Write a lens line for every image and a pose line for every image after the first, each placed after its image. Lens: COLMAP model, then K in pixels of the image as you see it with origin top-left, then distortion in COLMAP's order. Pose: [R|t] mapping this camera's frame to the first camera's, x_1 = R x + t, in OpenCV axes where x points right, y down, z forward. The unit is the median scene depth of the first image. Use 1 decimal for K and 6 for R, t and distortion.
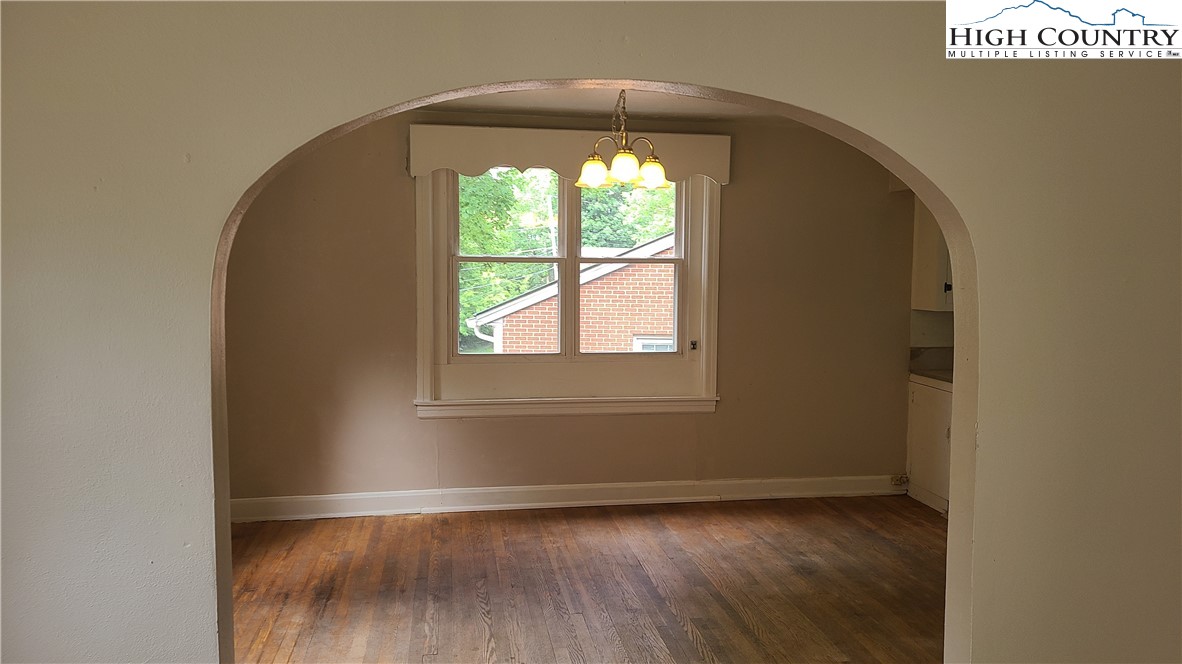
lens RADIAL K [[885.7, 0, 599.7], [0, 885.7, 328.0], [0, 0, 1]] dist [0.050339, -0.003619]
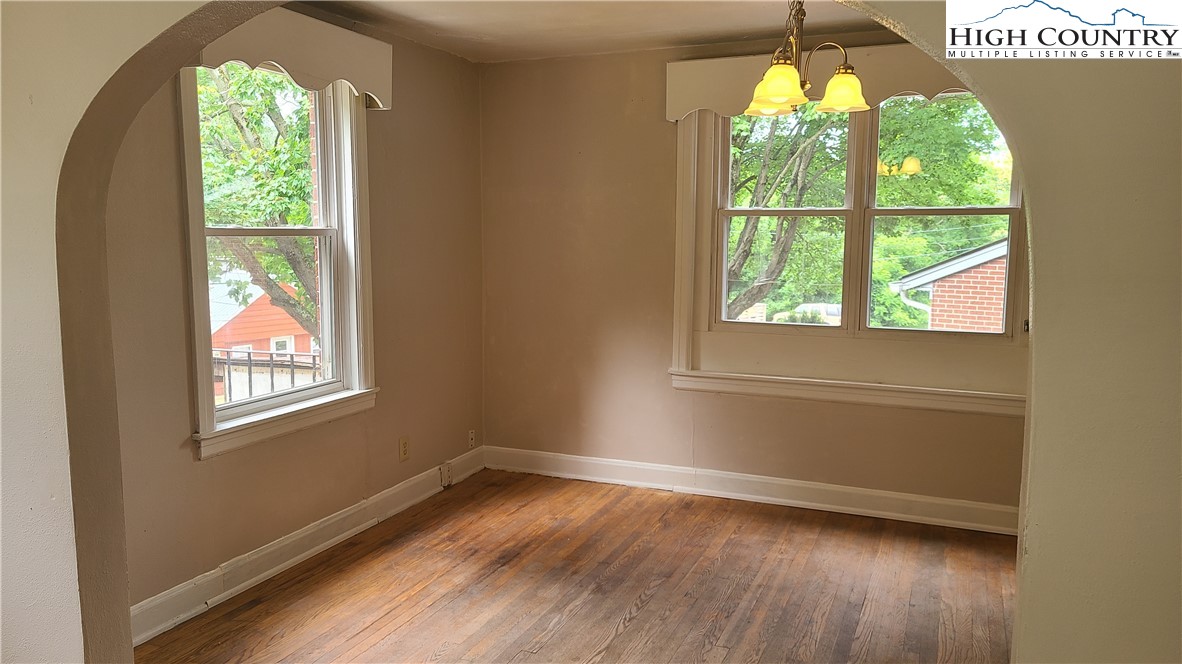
lens RADIAL K [[885.7, 0, 588.2], [0, 885.7, 335.5], [0, 0, 1]] dist [0.050339, -0.003619]
pose [[0.840324, 0.064768, -0.538202, 0.232388], [-0.035742, 0.997296, 0.064210, -0.009125], [0.540906, -0.034721, 0.840366, 0.205691]]
